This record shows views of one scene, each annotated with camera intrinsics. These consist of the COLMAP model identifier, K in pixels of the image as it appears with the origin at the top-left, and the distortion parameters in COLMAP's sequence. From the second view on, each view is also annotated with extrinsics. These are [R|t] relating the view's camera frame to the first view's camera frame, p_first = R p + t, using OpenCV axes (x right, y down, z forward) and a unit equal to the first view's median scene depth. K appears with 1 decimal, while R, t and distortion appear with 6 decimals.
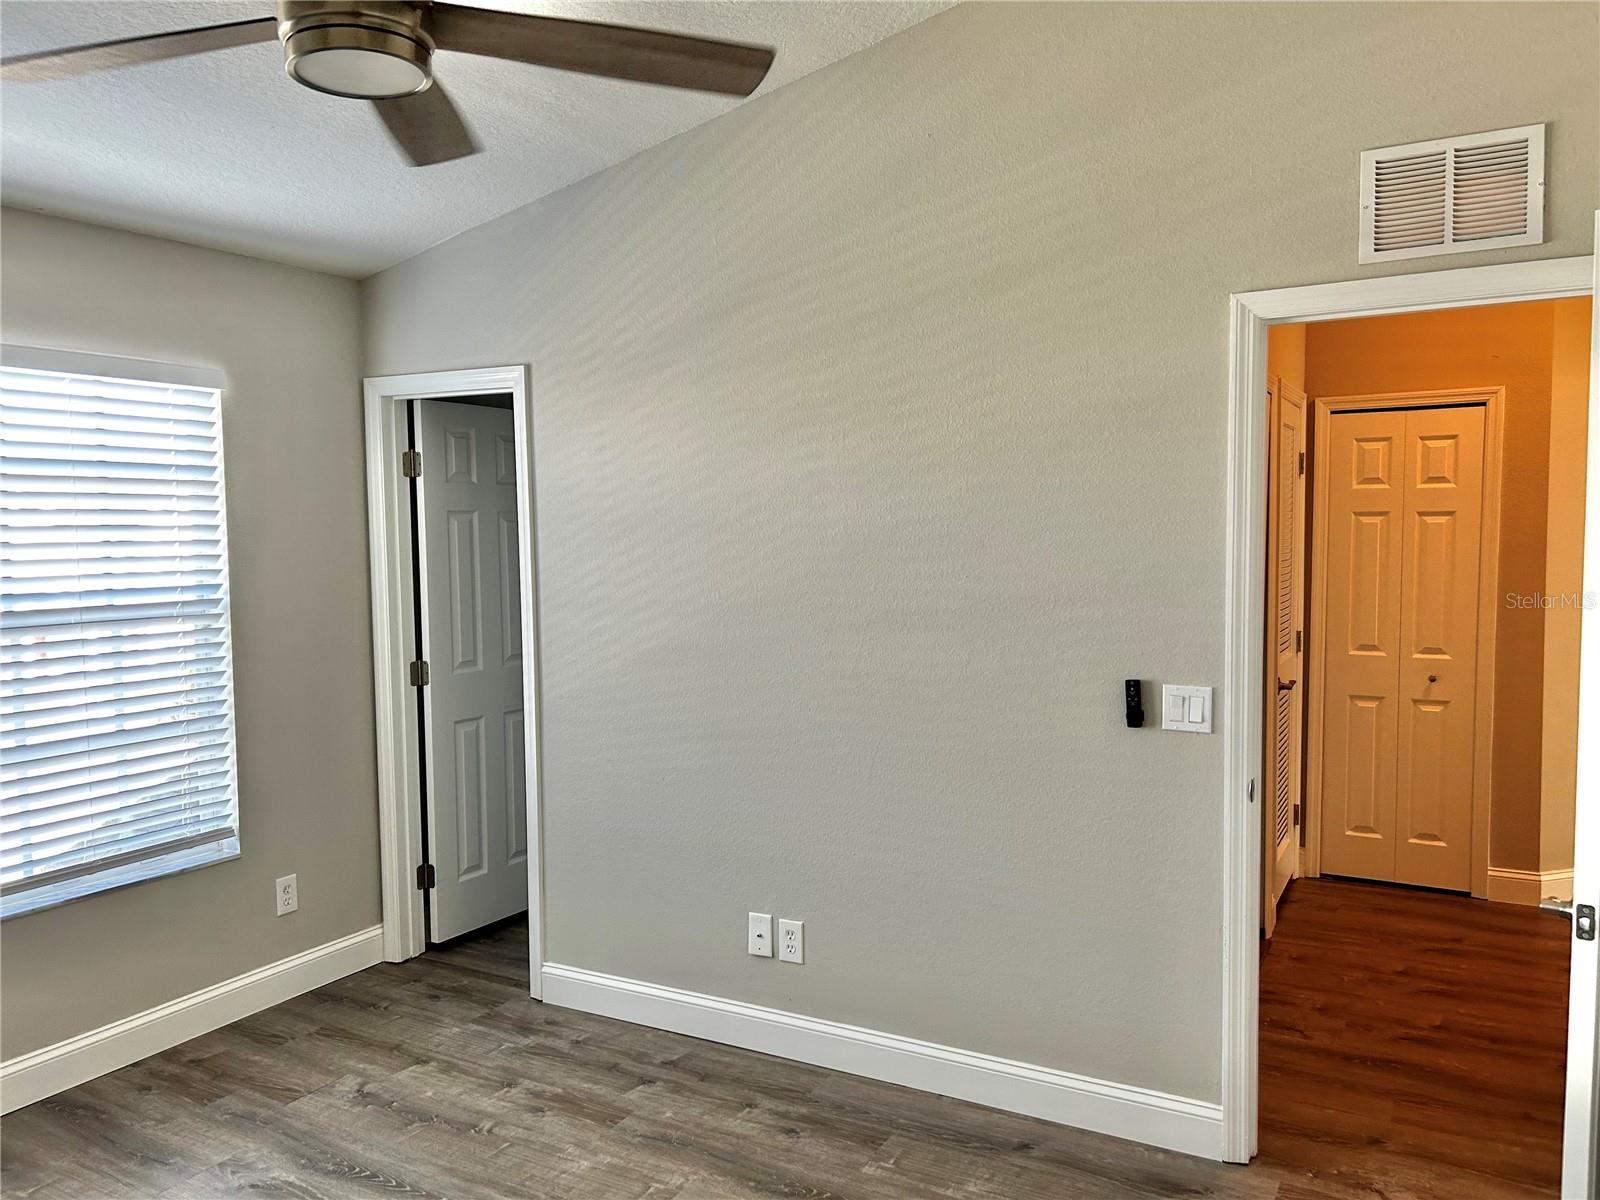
lens RADIAL K [[1224.9, 0, 800.0], [0, 1224.9, 600.0], [0, 0, 1]] dist [0.009547, -0.031004]
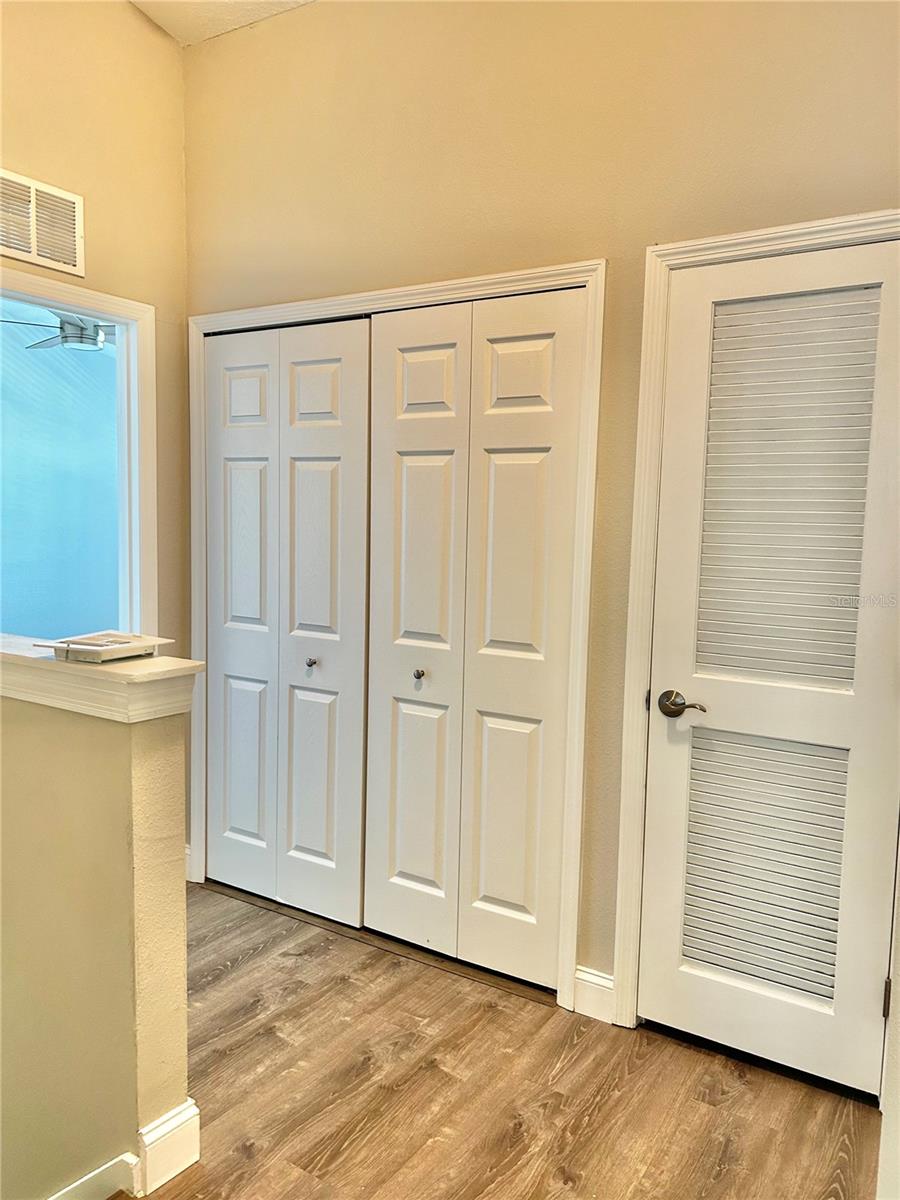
lens RADIAL K [[918.7, 0, 450.0], [0, 918.7, 600.0], [0, 0, 1]] dist [0.009547, -0.031004]
pose [[-0.064775, 0.105931, -0.992261, 1.018242], [-0.088327, 0.989838, 0.111438, -0.044312], [0.993983, 0.094862, -0.054760, 1.009859]]
